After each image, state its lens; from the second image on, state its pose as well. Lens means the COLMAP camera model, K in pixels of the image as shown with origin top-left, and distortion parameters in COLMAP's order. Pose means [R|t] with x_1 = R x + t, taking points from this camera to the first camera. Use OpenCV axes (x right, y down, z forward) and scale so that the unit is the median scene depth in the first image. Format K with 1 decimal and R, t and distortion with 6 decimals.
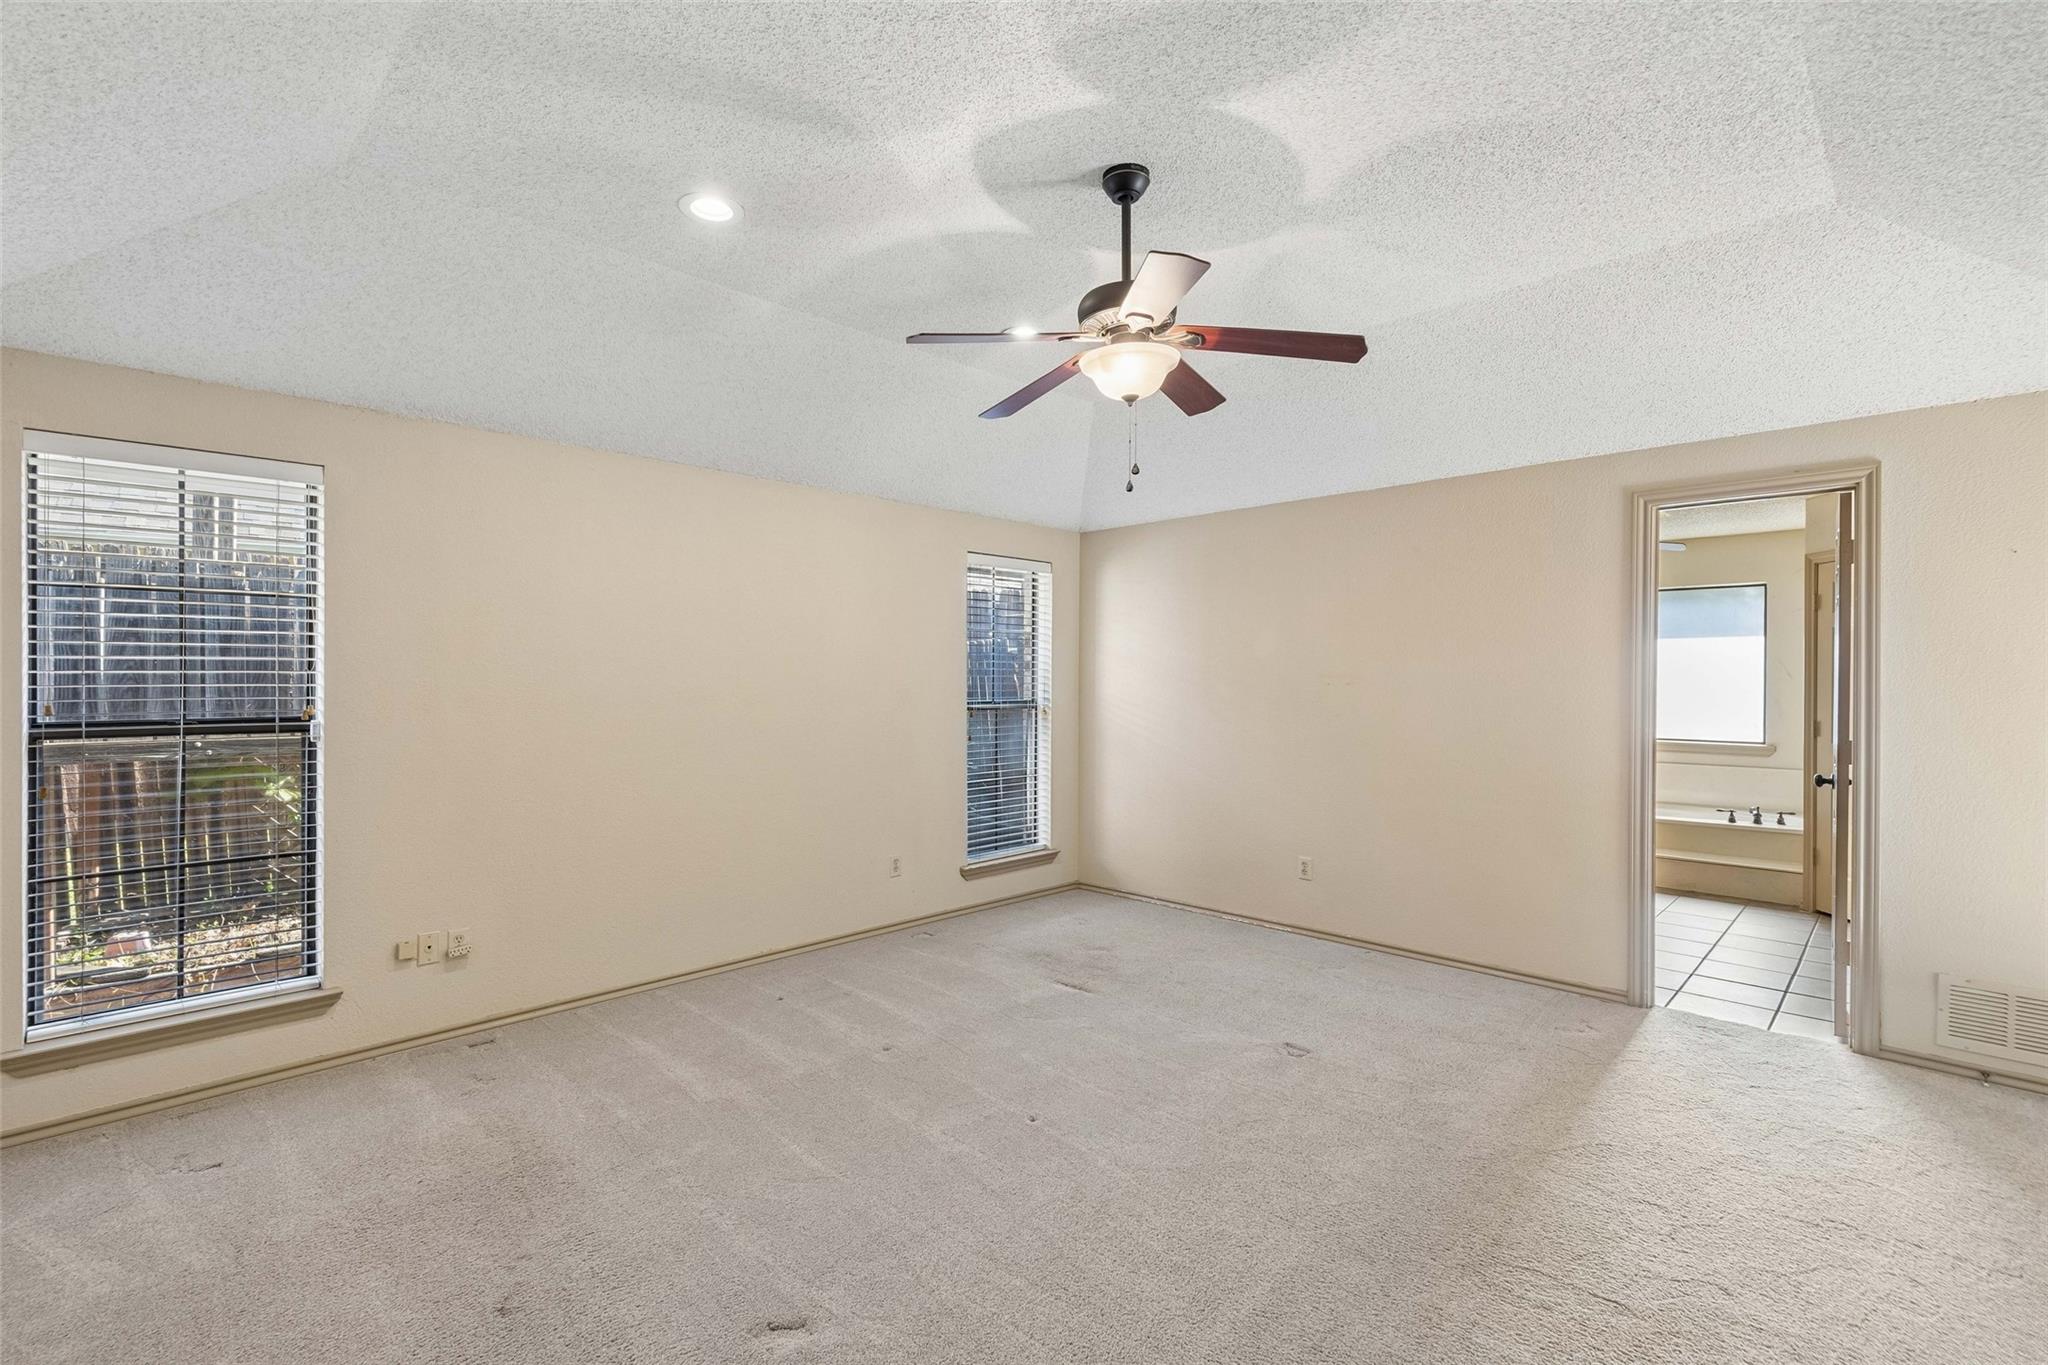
lens RADIAL K [[919.6, 0, 1020.2], [0, 919.6, 680.1], [0, 0, 1]] dist [0.012142, -0.001690]
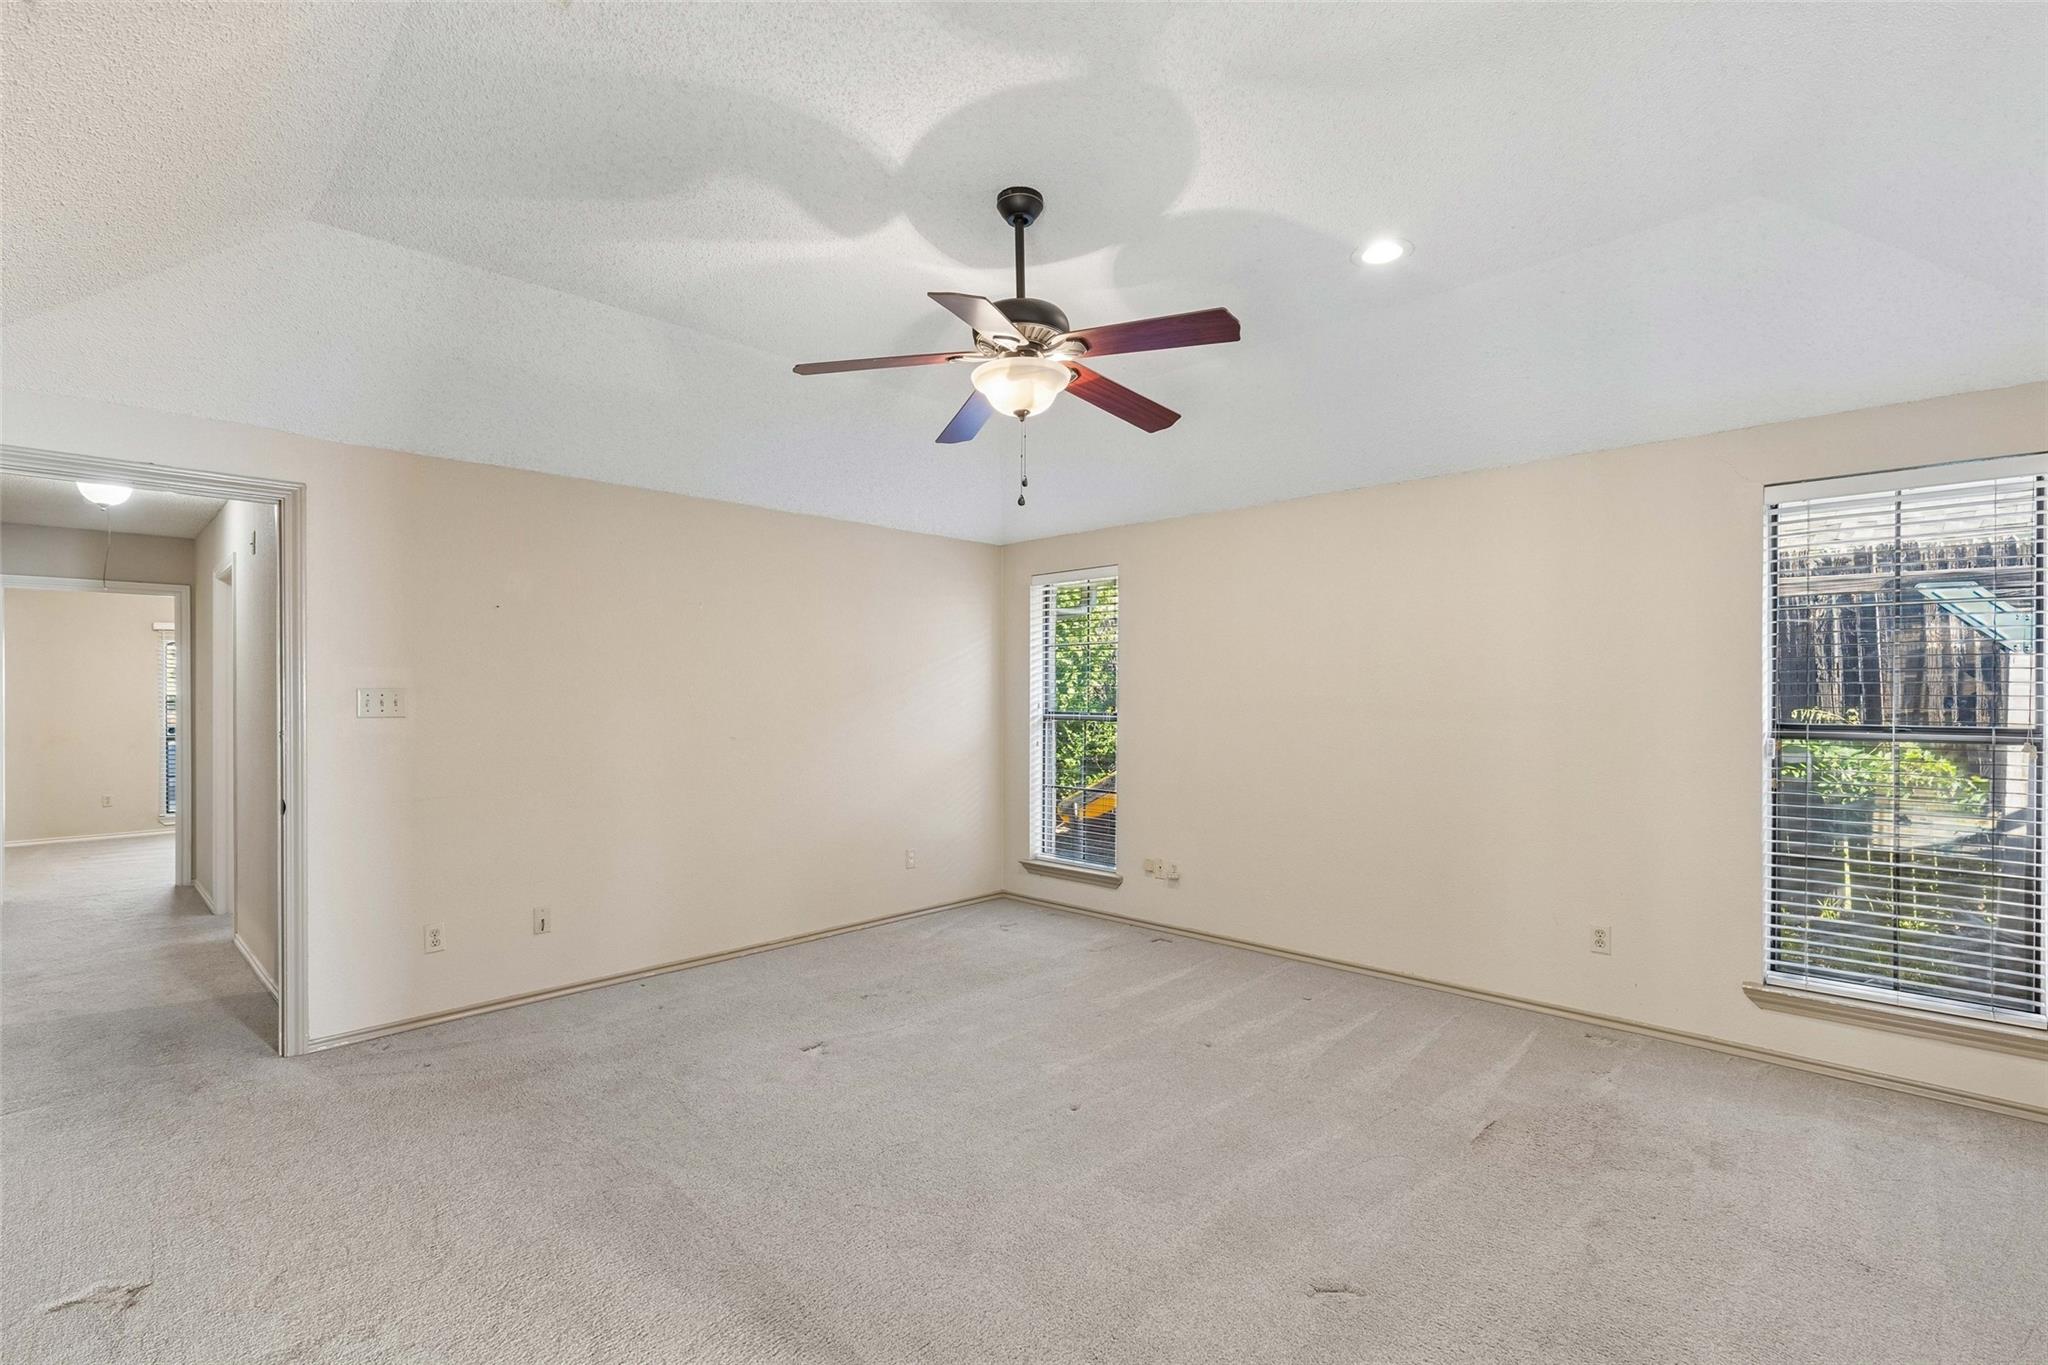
lens RADIAL K [[919.6, 0, 1019.8], [0, 919.6, 691.6], [0, 0, 1]] dist [0.012142, -0.001690]
pose [[0.021192, -0.001667, -0.999774, 0.750845], [0.004578, 0.999988, -0.001570, 0.001769], [0.999765, -0.004544, 0.021199, 0.645024]]
